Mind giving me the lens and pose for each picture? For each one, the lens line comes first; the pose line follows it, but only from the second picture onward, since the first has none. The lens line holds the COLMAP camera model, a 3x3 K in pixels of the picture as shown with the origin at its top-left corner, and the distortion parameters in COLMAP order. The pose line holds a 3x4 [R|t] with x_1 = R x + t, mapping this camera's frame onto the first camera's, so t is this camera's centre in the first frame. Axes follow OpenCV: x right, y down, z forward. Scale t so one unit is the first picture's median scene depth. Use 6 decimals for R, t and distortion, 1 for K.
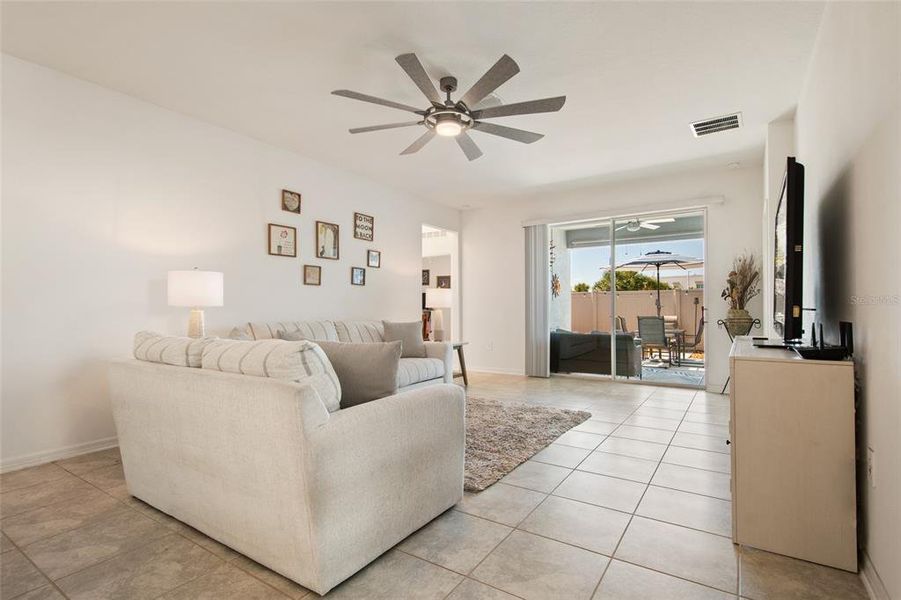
lens RADIAL K [[436.7, 0, 452.4], [0, 436.7, 308.4], [0, 0, 1]] dist [0.003278, -0.000789]
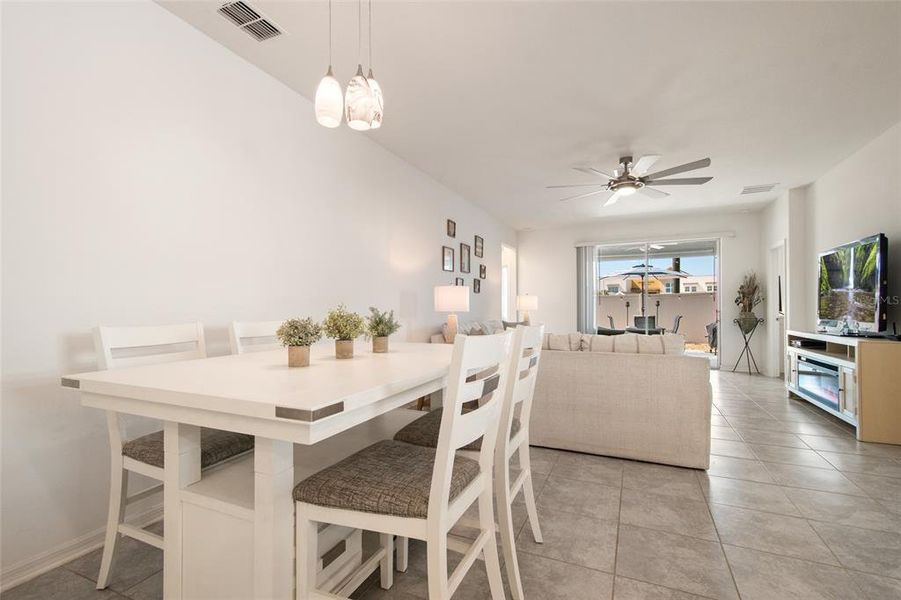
lens RADIAL K [[409.4, 0, 447.7], [0, 409.4, 306.7], [0, 0, 1]] dist [0.001035, -0.000419]
pose [[0.988746, 0.001214, 0.149602, -0.516058], [-0.000905, 0.999997, -0.002136, -0.011097], [-0.149604, 0.001976, 0.988744, -0.176473]]
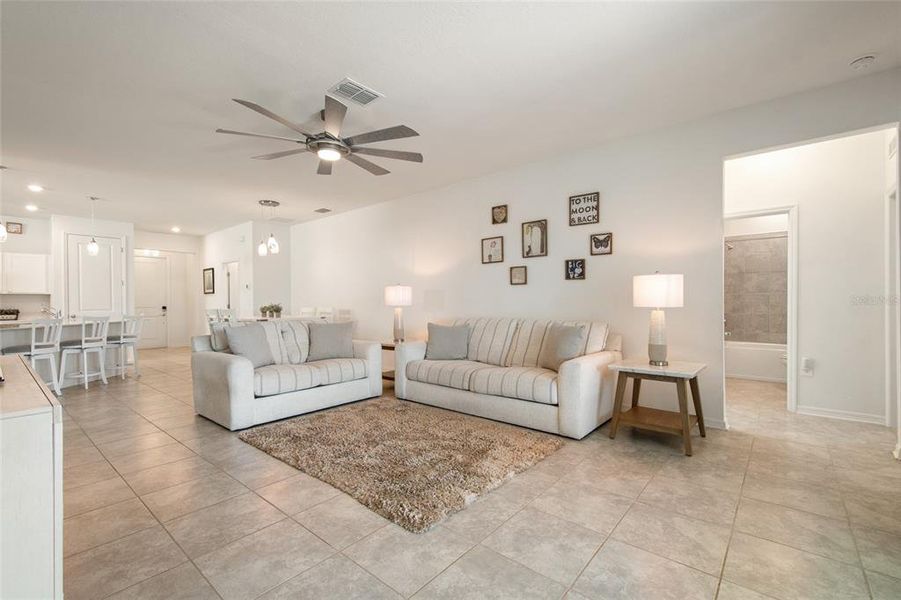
lens RADIAL K [[392.7, 0, 455.4], [0, 392.7, 303.6], [0, 0, 1]] dist [0.009562, -0.001019]
pose [[-0.109102, 0.008845, -0.993991, 0.632468], [0.008909, 0.999929, 0.007920, -0.015419], [0.993991, -0.007991, -0.109173, 0.918694]]
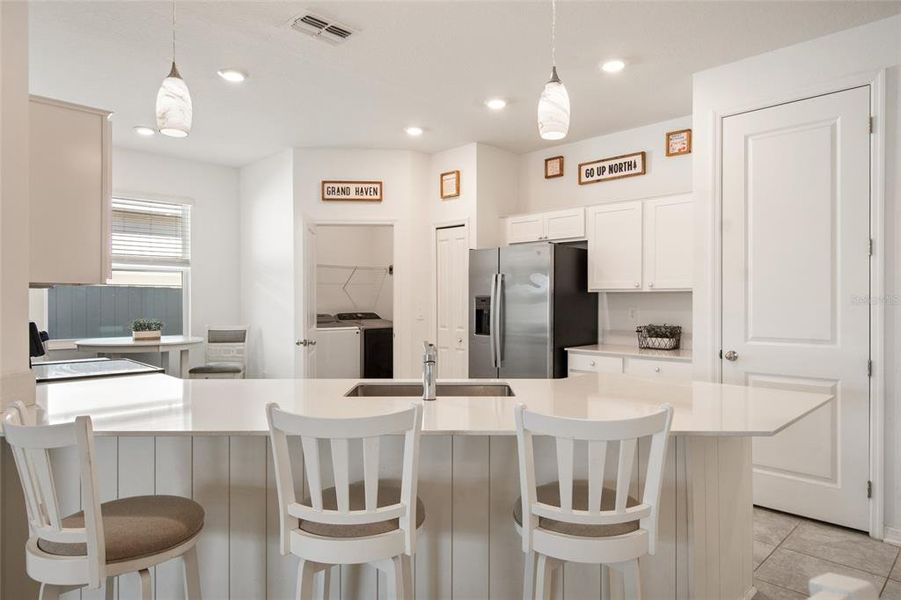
lens RADIAL K [[550.3, 0, 453.2], [0, 550.3, 300.5], [0, 0, 1]] dist [0.002072, -0.001362]
pose [[-0.979551, 0.004077, 0.201153, -0.438851], [0.004090, 0.999992, -0.000355, -0.039200], [-0.201153, 0.000475, -0.979560, 0.121232]]
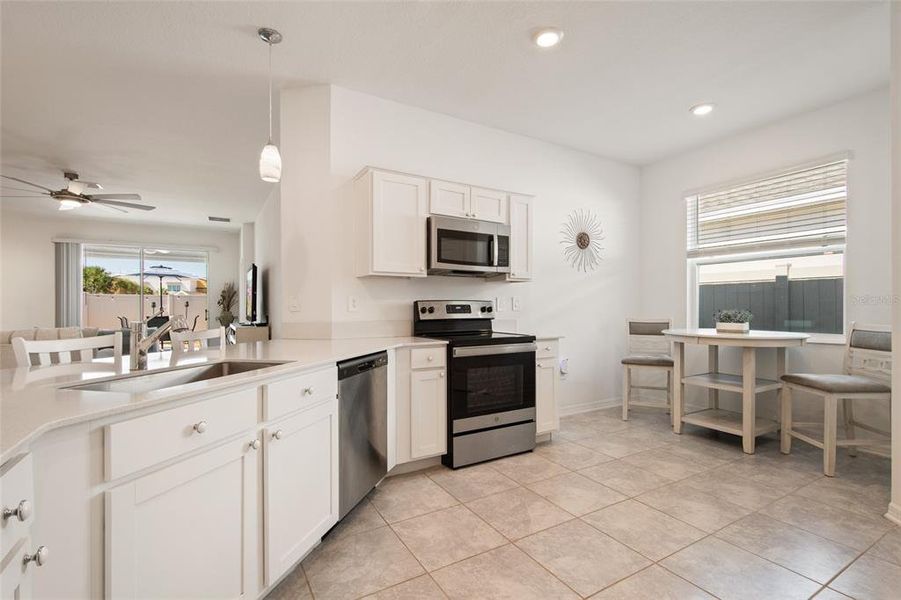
lens RADIAL K [[411.2, 0, 458.5], [0, 411.2, 310.4], [0, 0, 1]] dist [0.000934, 0.000005]
pose [[0.427007, -0.001840, 0.904246, -0.506464], [-0.002012, 0.999994, 0.002985, -0.008077], [-0.904246, -0.003094, 0.427001, -0.637807]]
